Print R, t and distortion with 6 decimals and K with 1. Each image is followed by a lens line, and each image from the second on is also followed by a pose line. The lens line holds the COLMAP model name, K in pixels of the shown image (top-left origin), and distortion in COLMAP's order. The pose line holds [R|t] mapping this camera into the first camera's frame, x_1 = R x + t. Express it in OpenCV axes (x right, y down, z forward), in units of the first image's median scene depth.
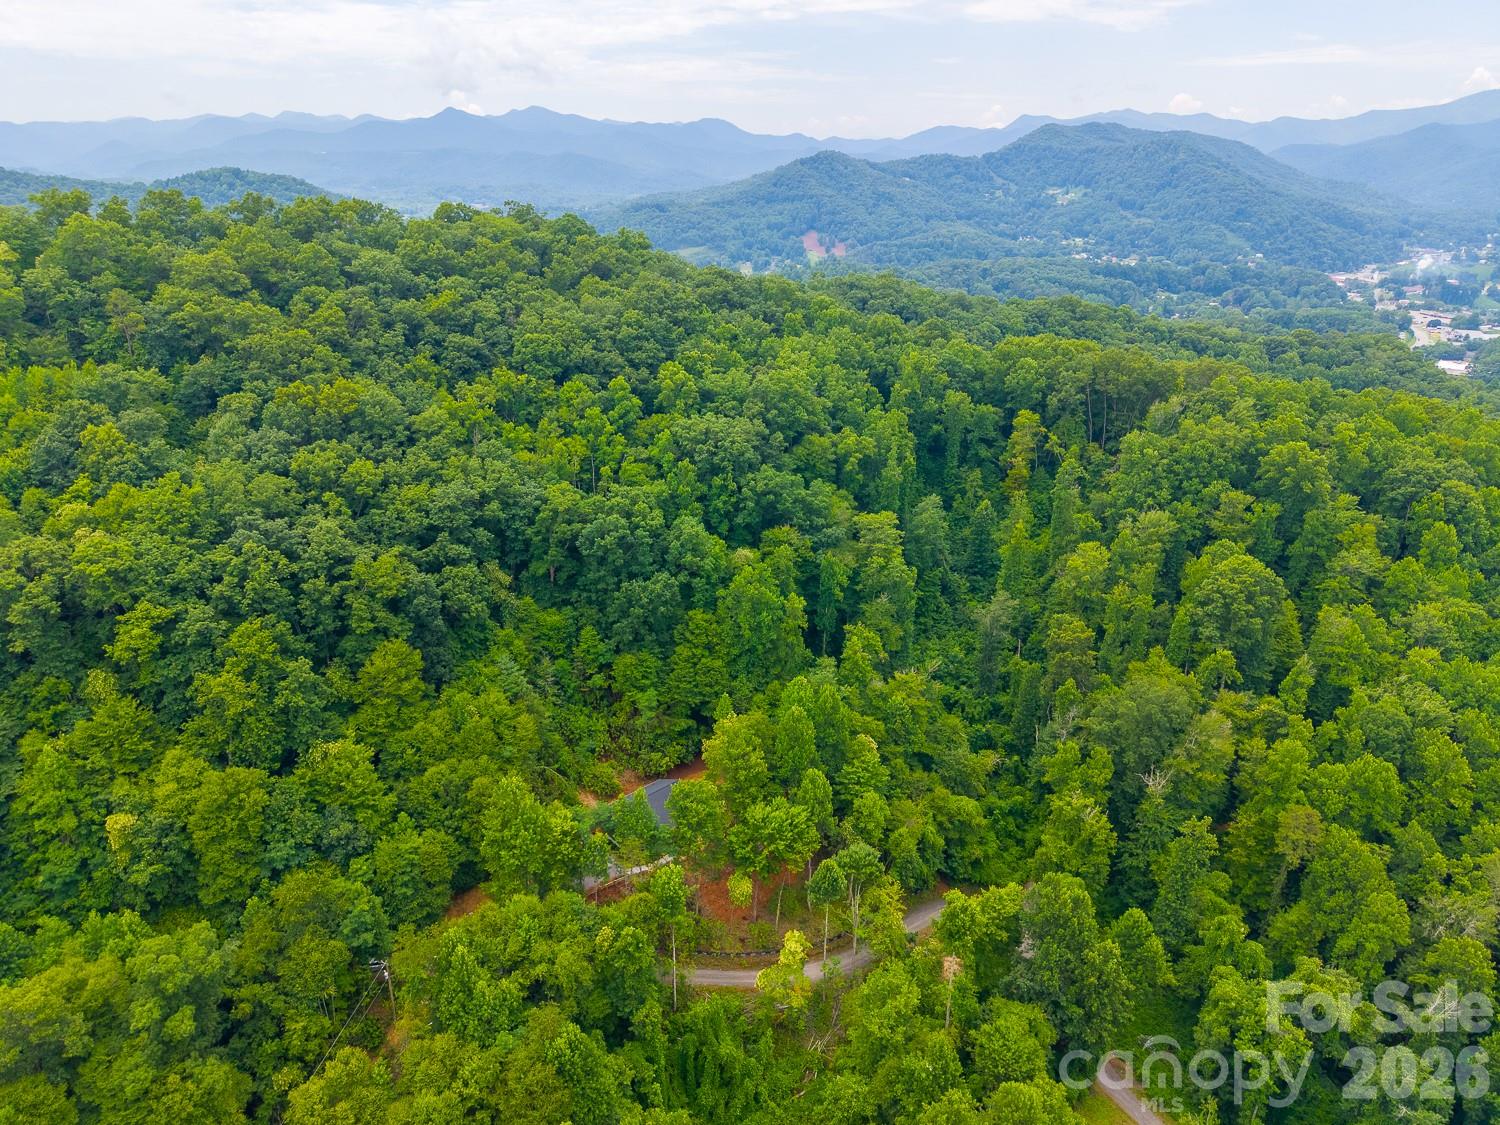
lens RADIAL K [[1008.2, 0, 748.7], [0, 1008.2, 563.8], [0, 0, 1]] dist [0.029870, -0.031861]
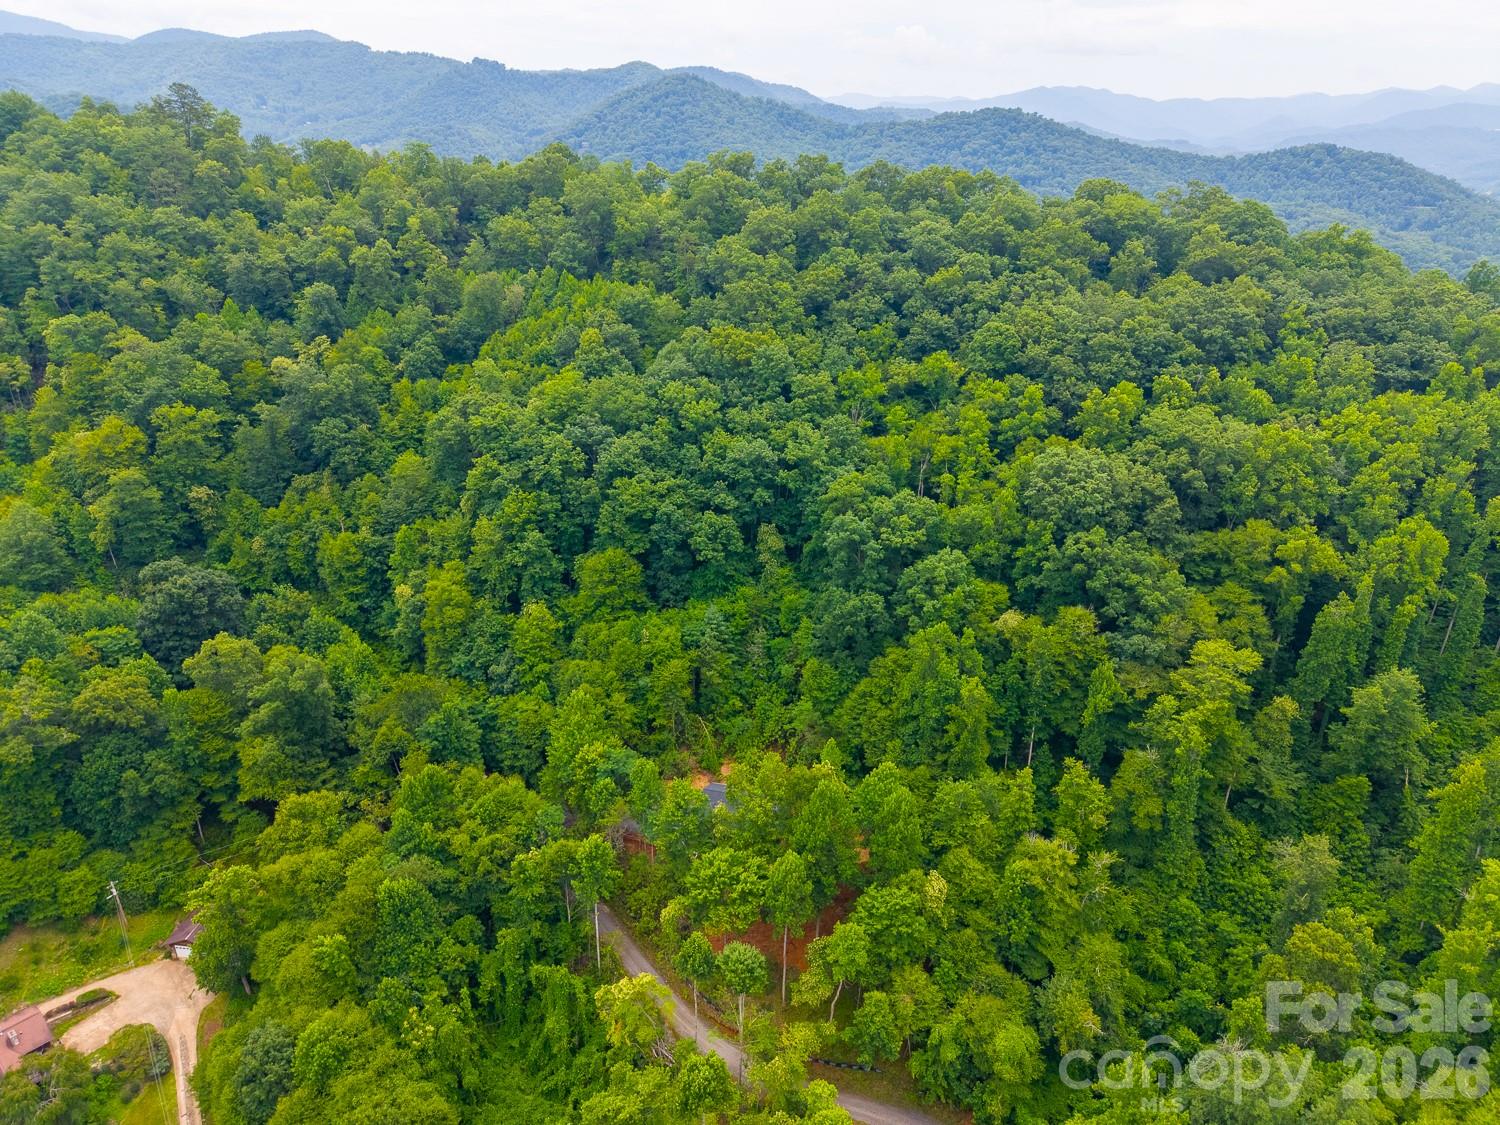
lens RADIAL K [[1008.2, 0, 750.8], [0, 1008.2, 564.3], [0, 0, 1]] dist [0.029870, -0.031861]
pose [[0.550746, 0.337027, -0.763604, 0.441723], [-0.321306, 0.929960, 0.178709, -0.117569], [0.770351, 0.146927, 0.620461, 0.296611]]
